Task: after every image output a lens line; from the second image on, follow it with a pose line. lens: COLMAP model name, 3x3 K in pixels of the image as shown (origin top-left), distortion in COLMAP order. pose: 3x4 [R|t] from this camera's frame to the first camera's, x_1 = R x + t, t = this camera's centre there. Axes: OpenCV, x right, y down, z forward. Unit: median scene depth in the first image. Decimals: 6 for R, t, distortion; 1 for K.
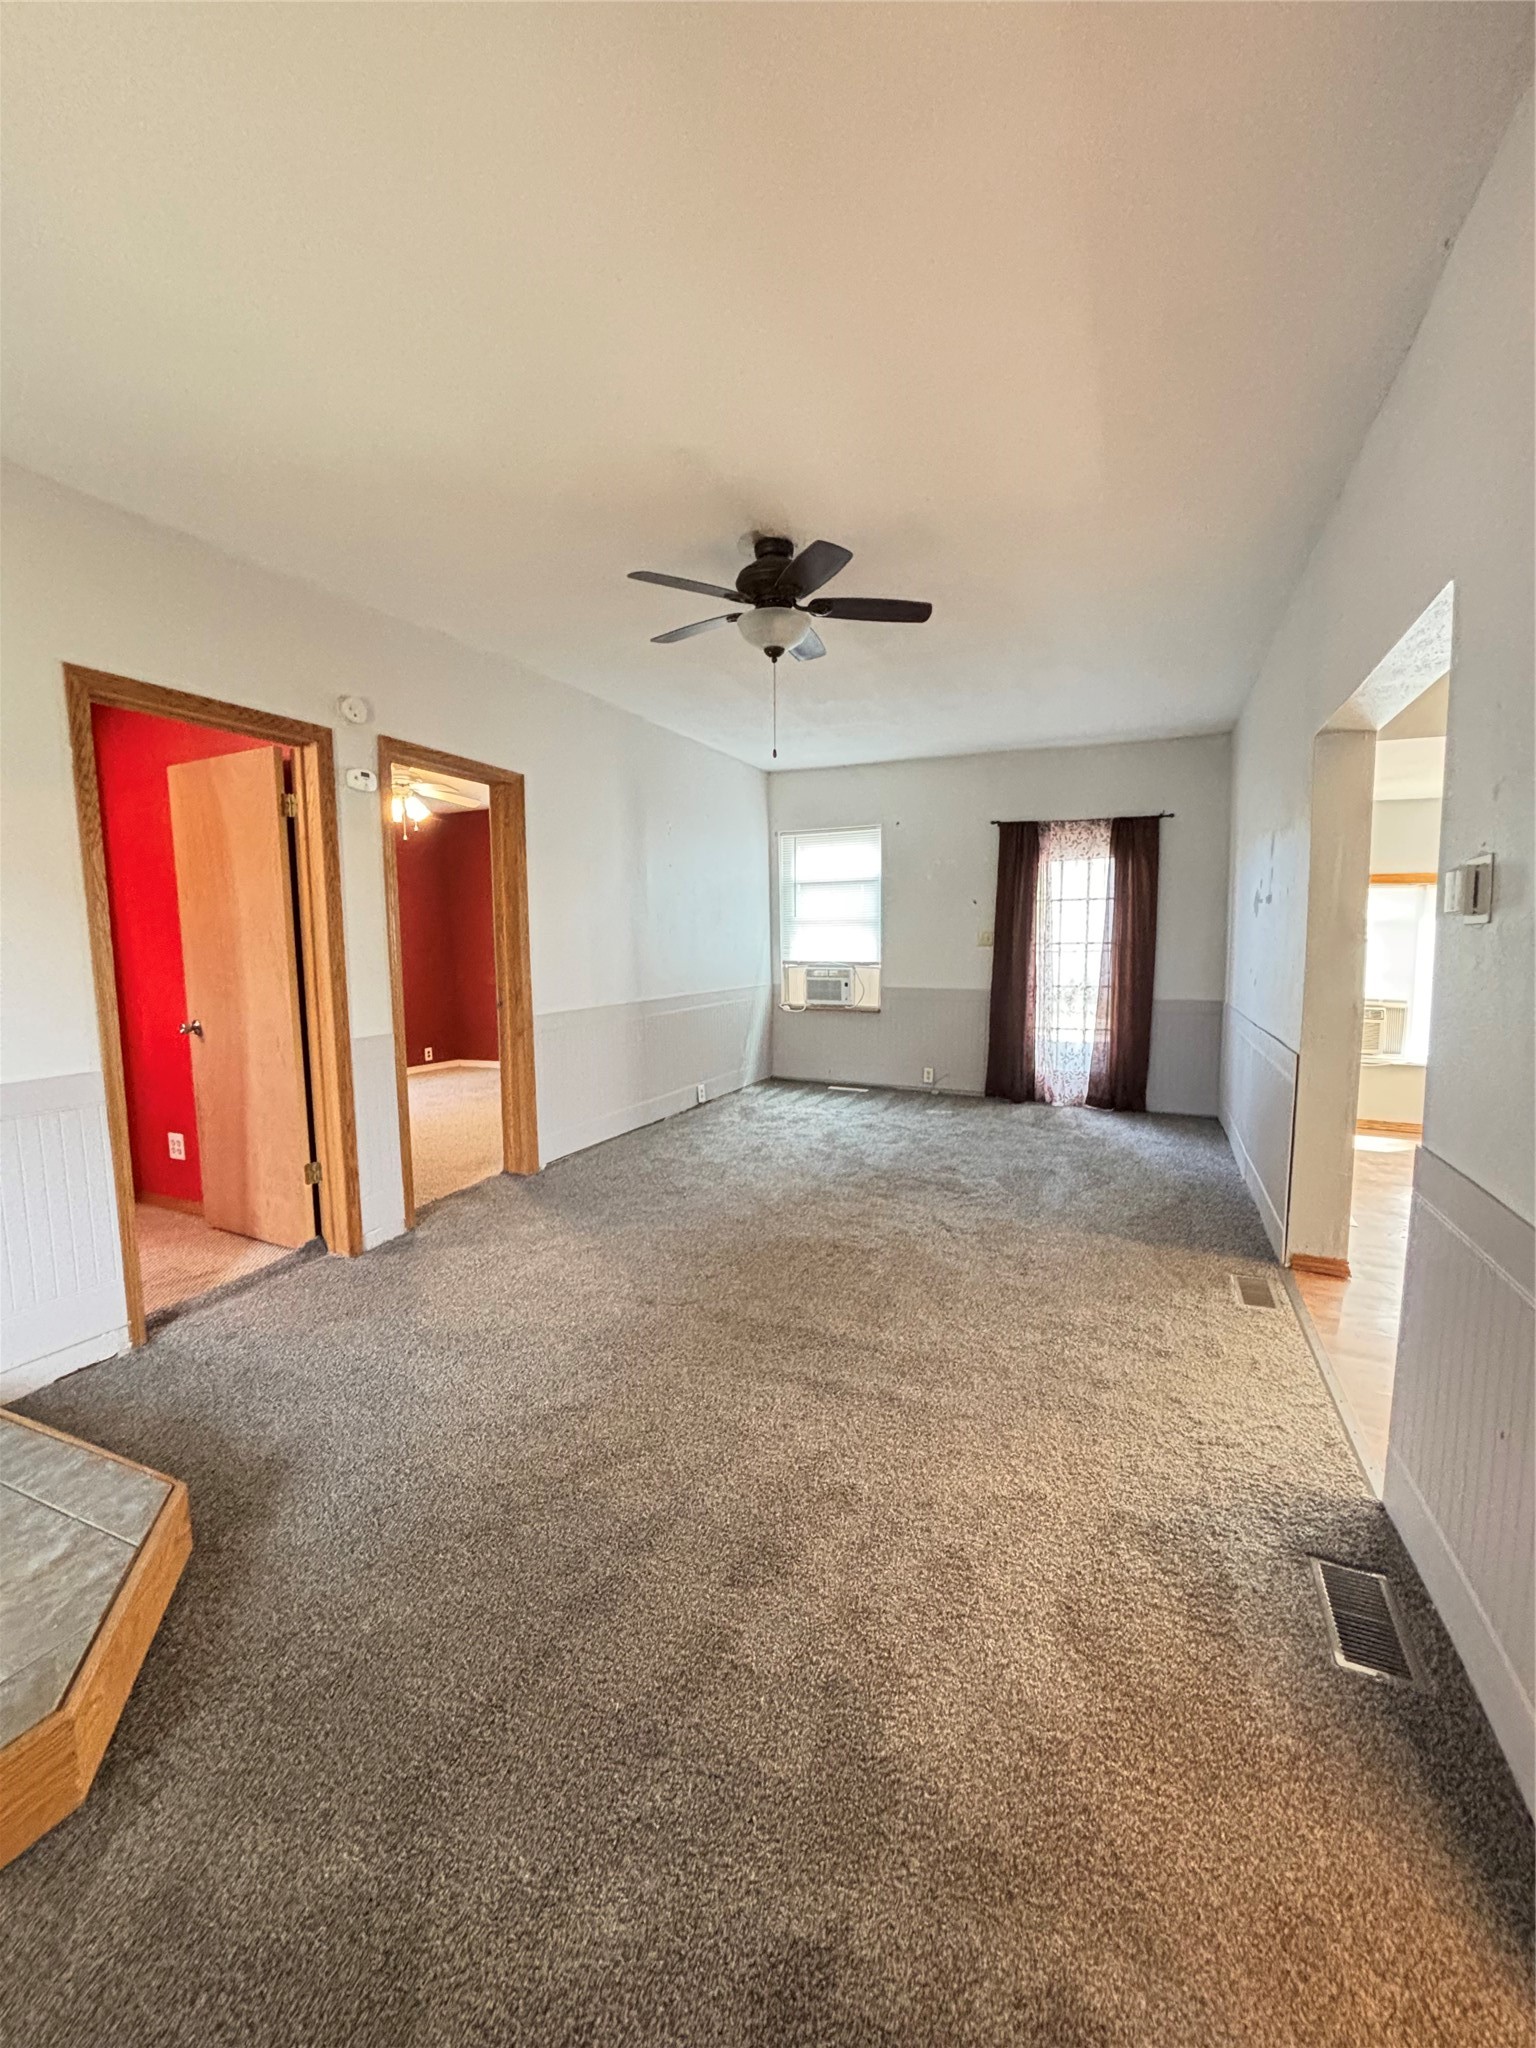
lens RADIAL K [[823.4, 0, 768.9], [0, 823.4, 1022.0], [0, 0, 1]] dist [0.002624, -0.001070]
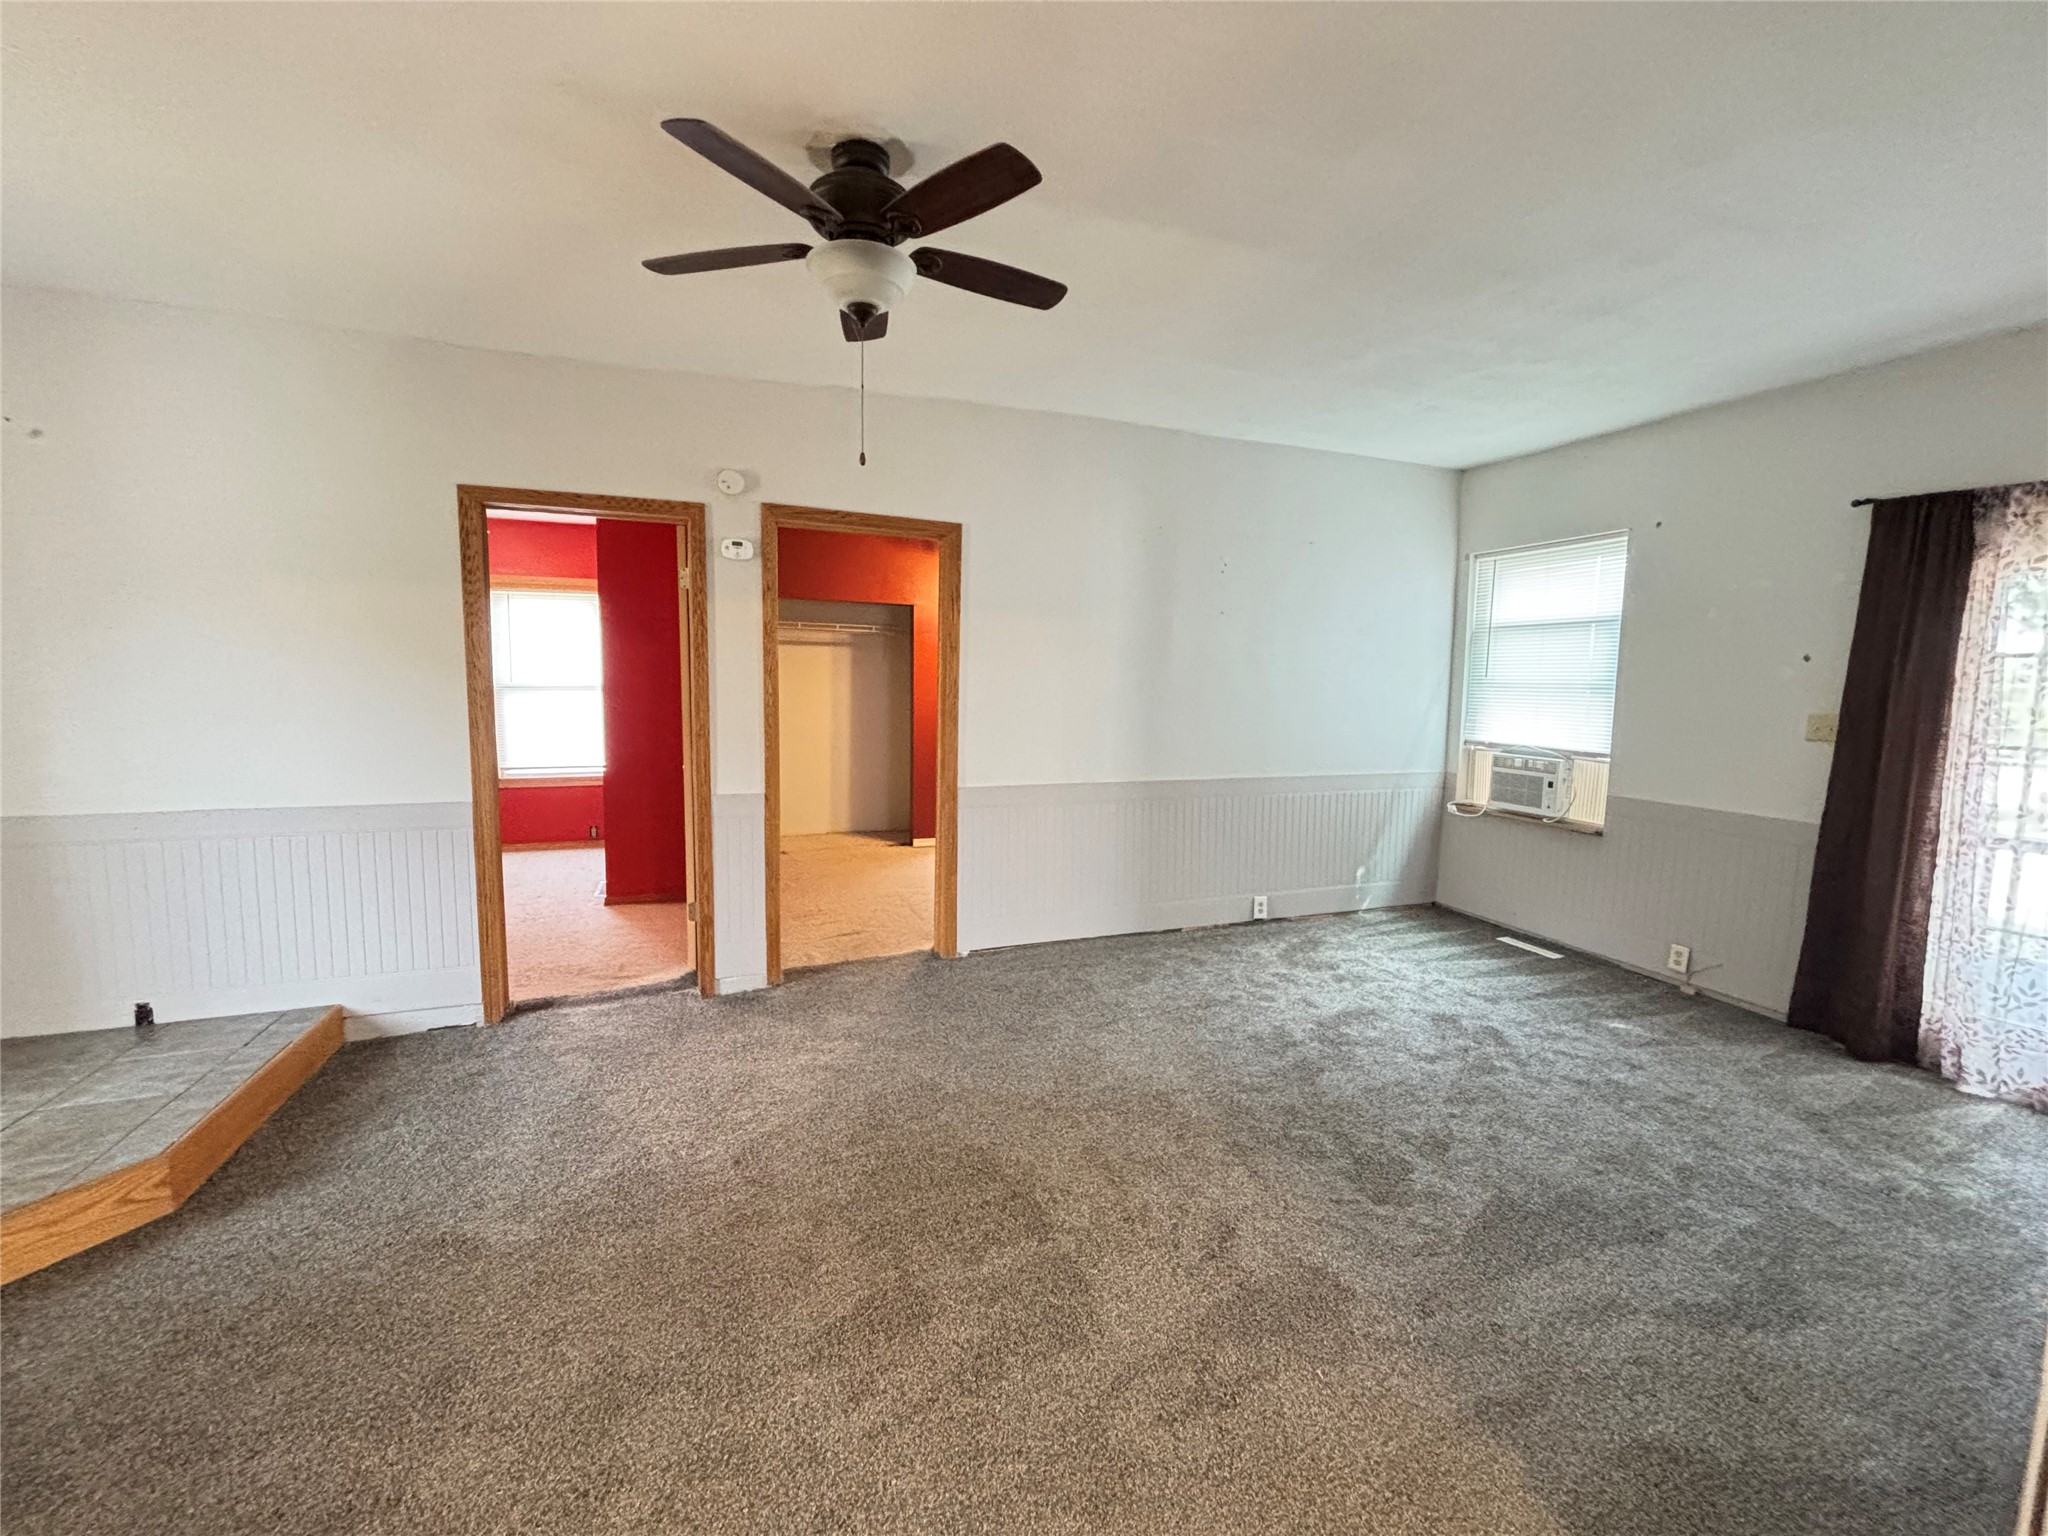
lens RADIAL K [[823.4, 0, 1022.8], [0, 823.4, 763.6], [0, 0, 1]] dist [0.002624, -0.001070]
pose [[0.708935, 0.090687, -0.699419, 0.354646], [-0.093588, 0.995025, 0.034155, -0.064118], [0.699036, 0.041243, 0.713896, 0.357281]]
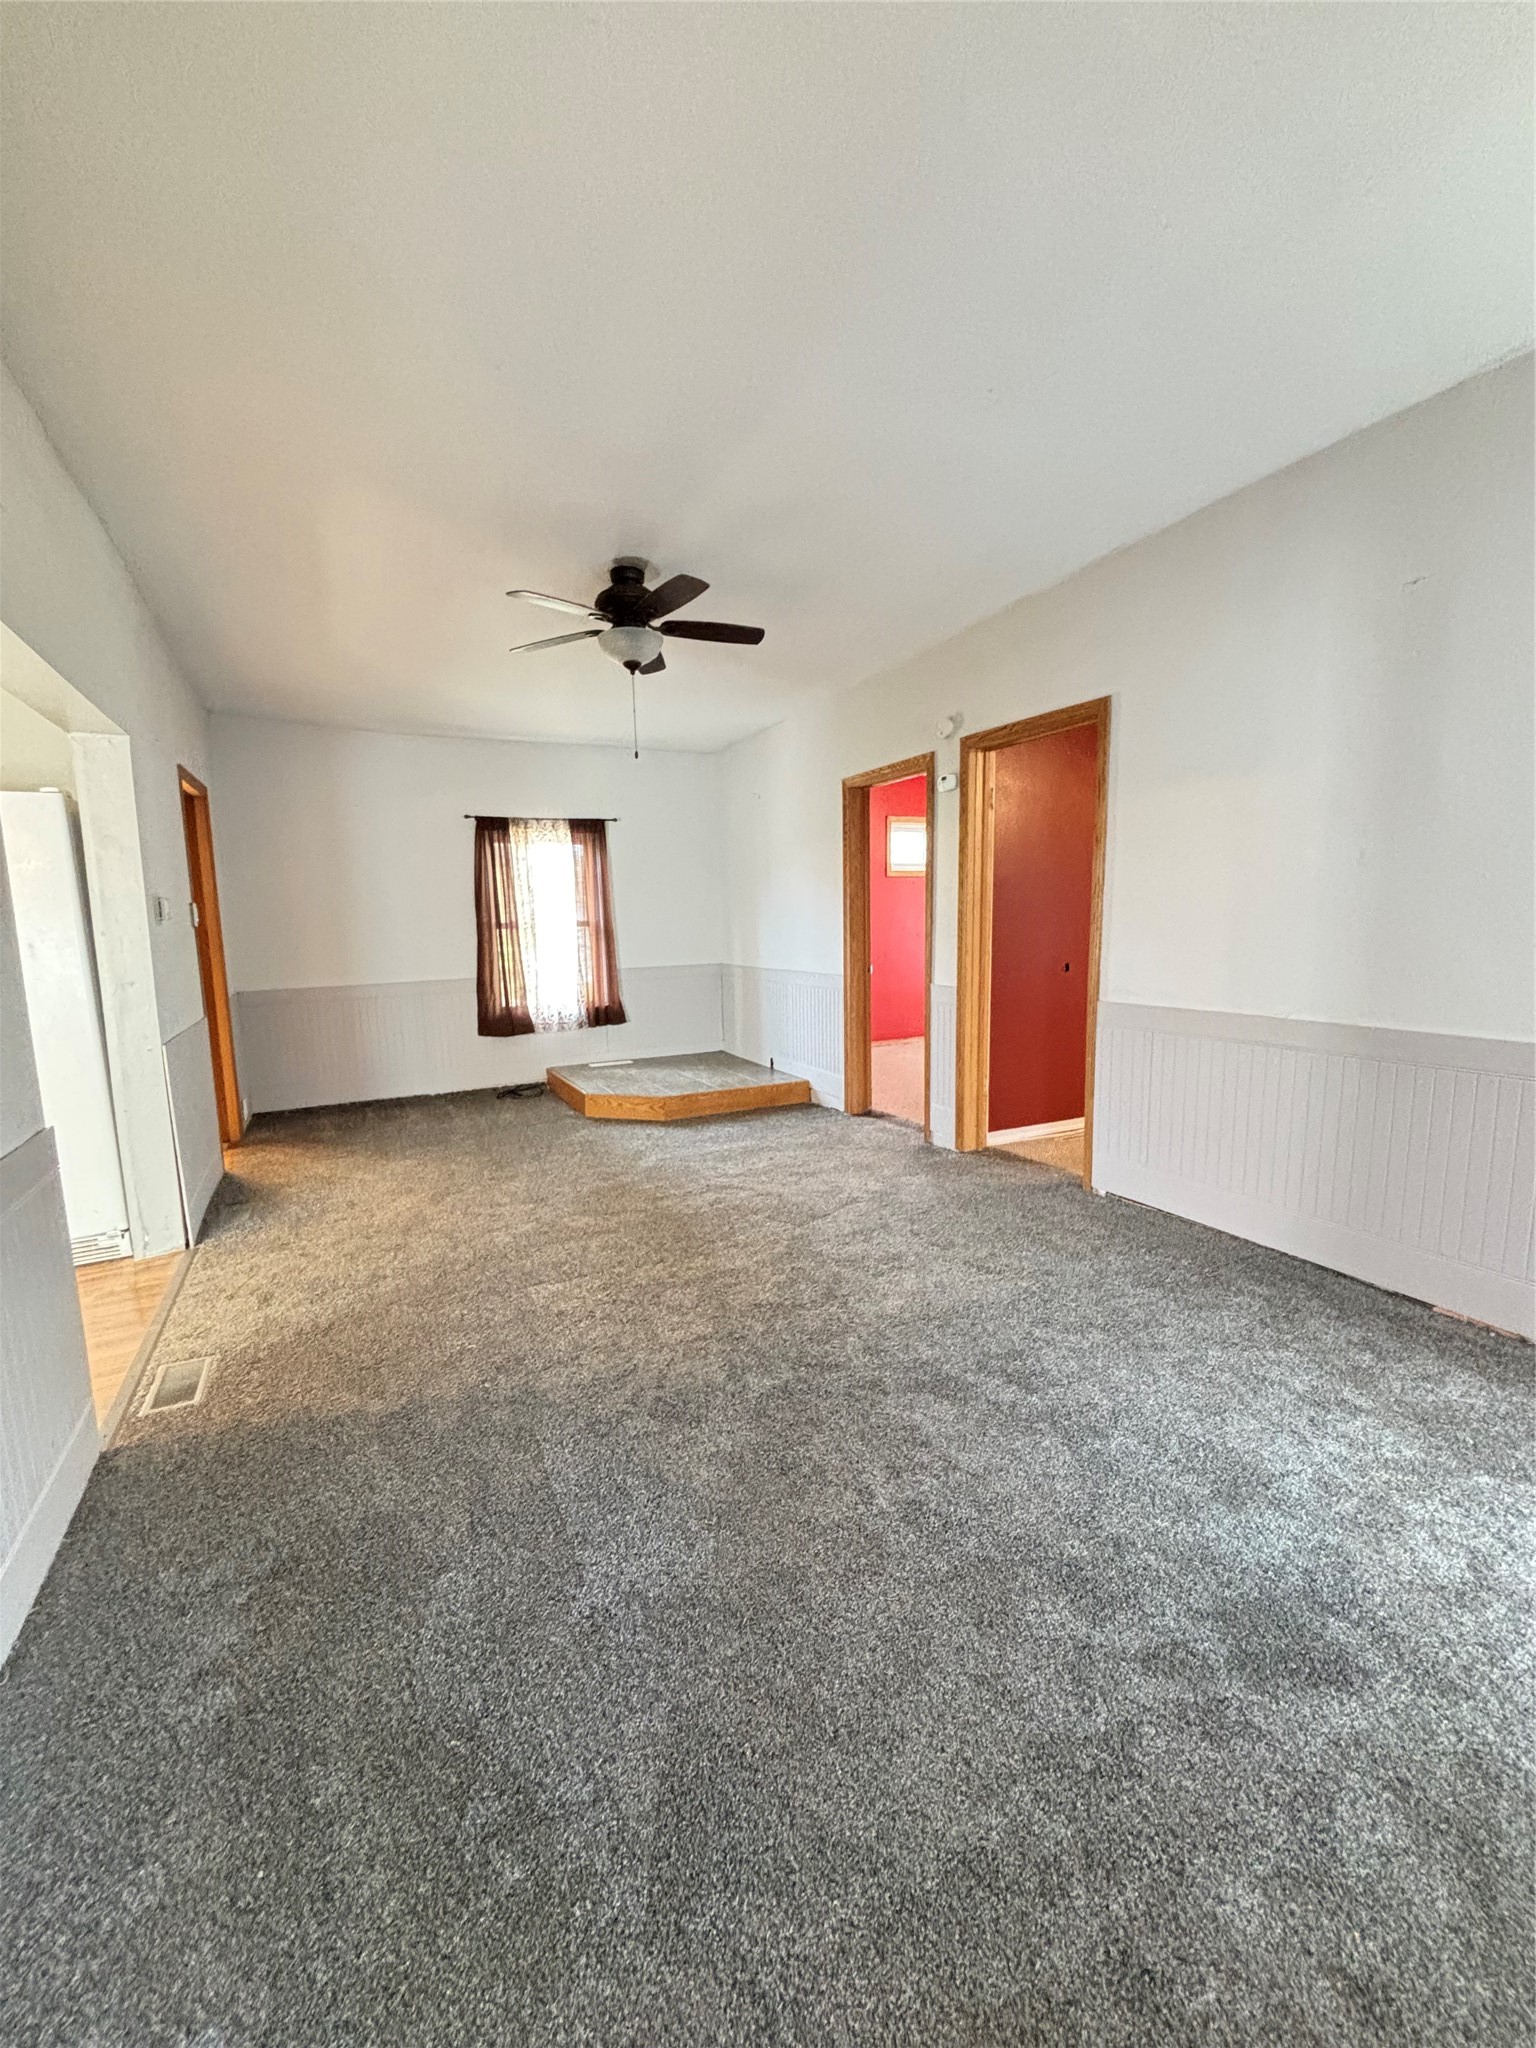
lens RADIAL K [[823.4, 0, 772.1], [0, 823.4, 1024.5], [0, 0, 1]] dist [0.002624, -0.001070]
pose [[-0.620353, 0.125718, -0.774182, 0.479648], [-0.051423, 0.978427, 0.200090, -0.116555], [0.782635, 0.163937, -0.600505, 1.105806]]
